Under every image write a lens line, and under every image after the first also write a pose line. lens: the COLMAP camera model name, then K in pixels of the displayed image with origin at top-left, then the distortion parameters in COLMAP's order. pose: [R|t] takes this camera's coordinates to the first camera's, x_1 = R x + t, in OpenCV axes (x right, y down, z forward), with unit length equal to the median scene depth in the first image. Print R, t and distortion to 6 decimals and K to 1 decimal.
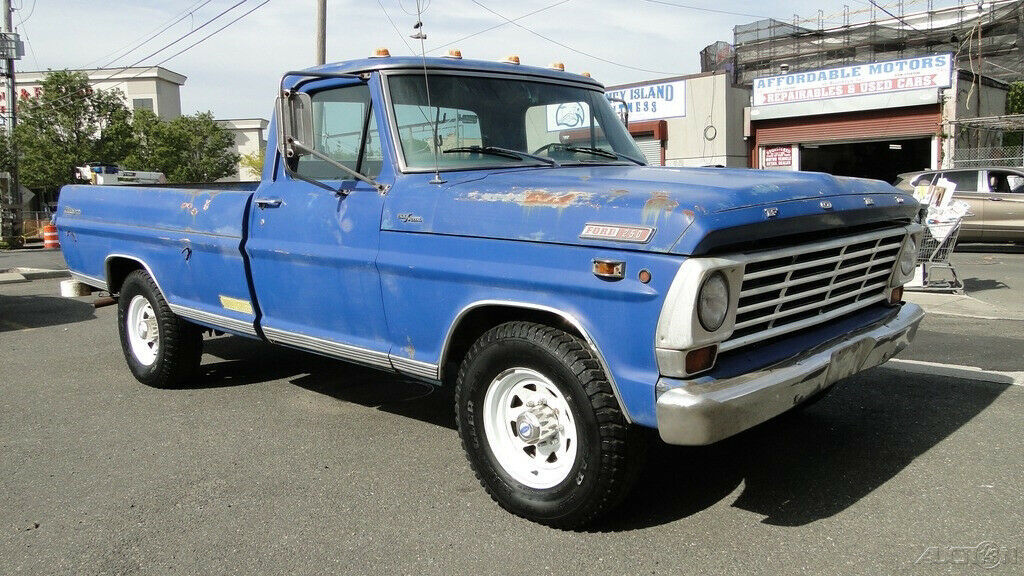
lens RADIAL K [[846.4, 0, 499.8], [0, 846.4, 292.0], [0, 0, 1]] dist [-0.005399, -0.001893]
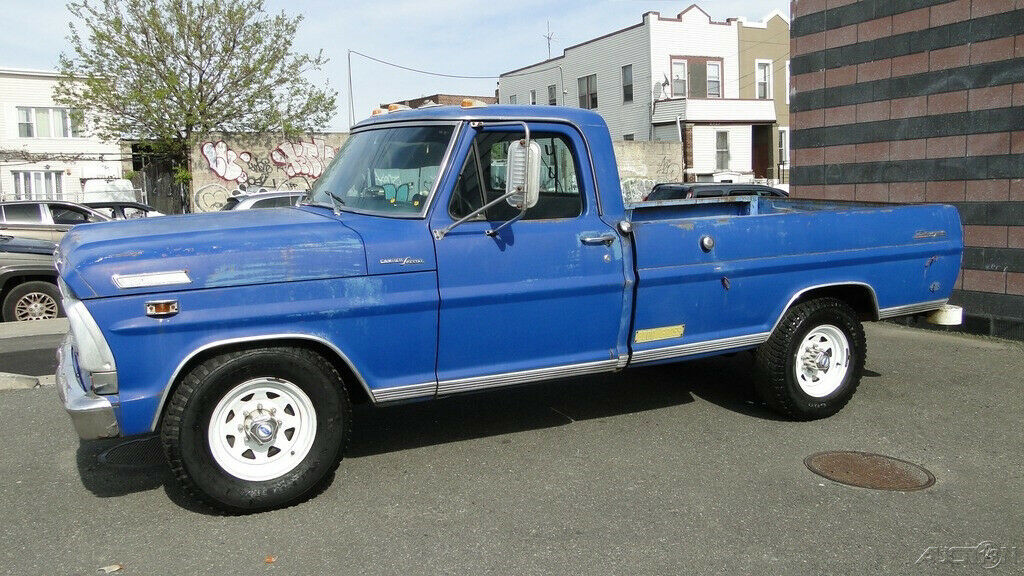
lens RADIAL K [[846.4, 0, 507.3], [0, 846.4, 297.1], [0, 0, 1]] dist [-0.005399, -0.001893]
pose [[0.298792, -0.088186, 0.950235, -0.179732], [0.117664, 0.991528, 0.055020, -0.009568], [-0.947037, 0.095369, 0.306637, 0.077723]]
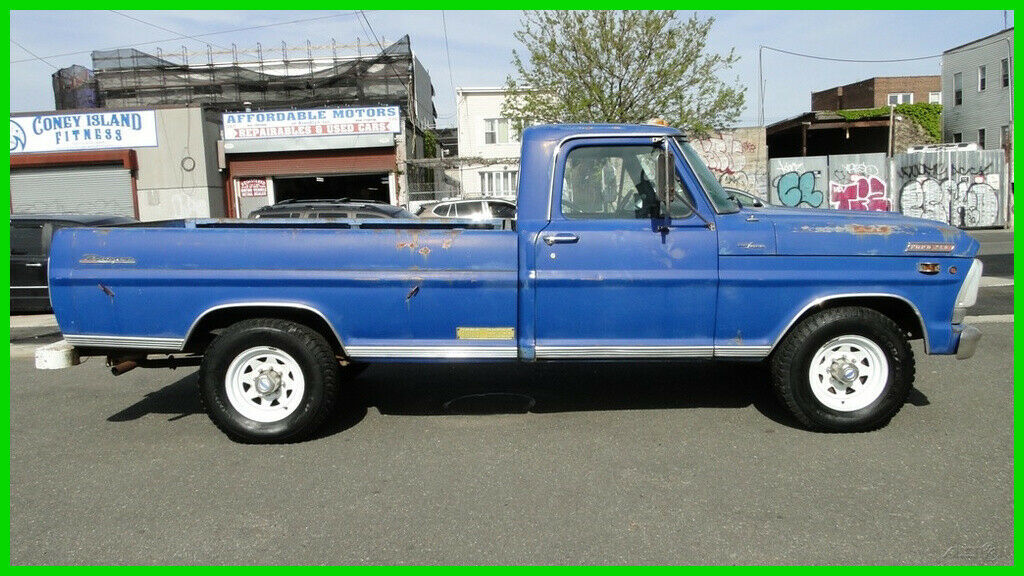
lens RADIAL K [[830.2, 0, 503.4], [0, 830.2, 271.6], [0, 0, 1]] dist [-0.008843, 0.008574]
pose [[0.727145, -0.058150, 0.684017, -0.181928], [0.095829, 0.995248, -0.017262, -0.007861], [-0.679763, 0.078101, 0.729262, 0.035506]]
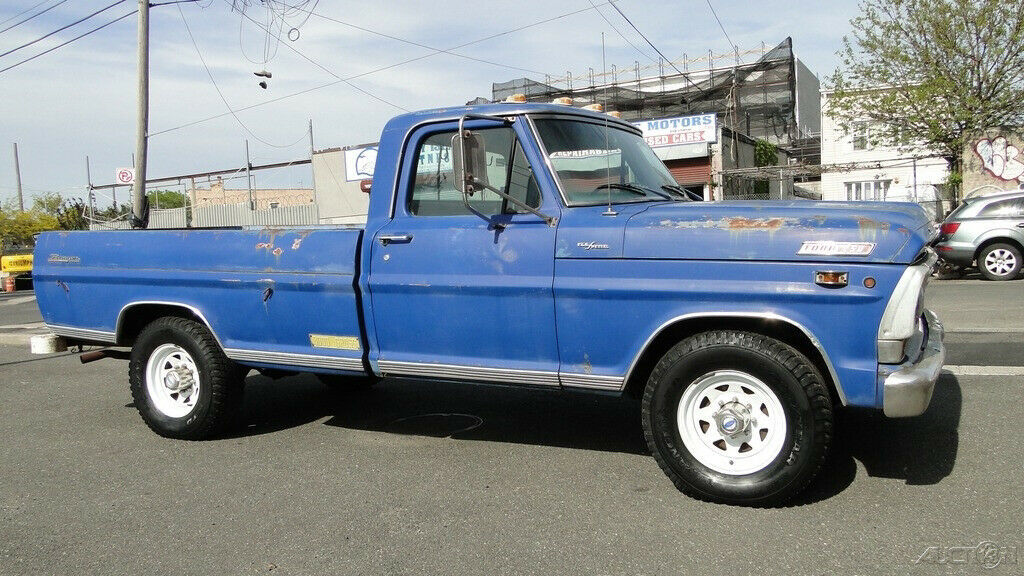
lens RADIAL K [[846.4, 0, 503.2], [0, 846.4, 287.6], [0, 0, 1]] dist [-0.005399, -0.001893]
pose [[0.958539, -0.035227, 0.282777, -0.071282], [0.053341, 0.996970, -0.056613, 0.003171], [-0.279926, 0.069349, 0.957513, -0.003614]]
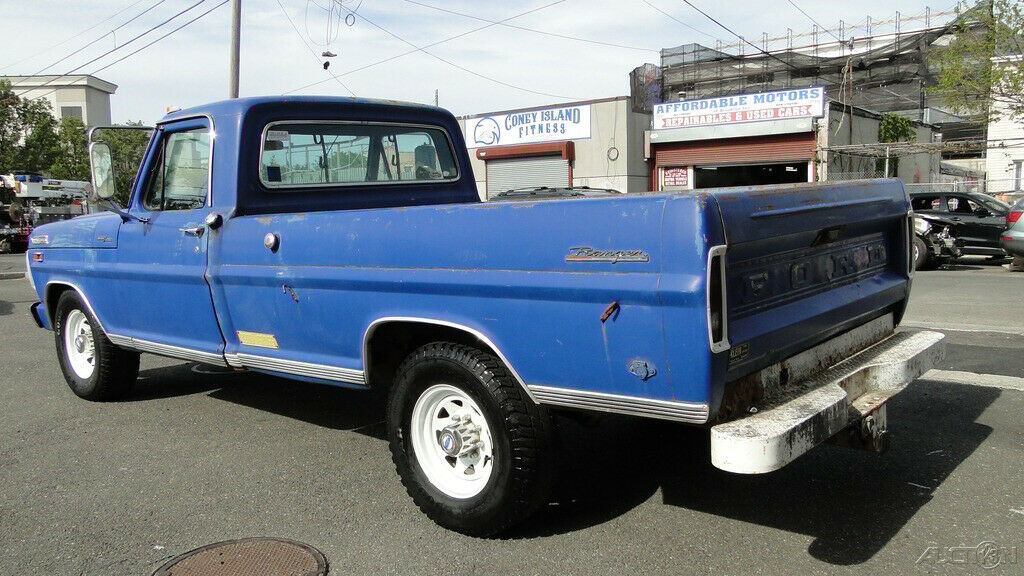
lens RADIAL K [[846.4, 0, 496.9], [0, 846.4, 288.6], [0, 0, 1]] dist [-0.005399, -0.001893]
pose [[0.997698, 0.007381, 0.067416, 0.035005], [-0.006046, 0.999782, -0.019992, 0.005081], [-0.067549, 0.019538, 0.997525, -0.061527]]
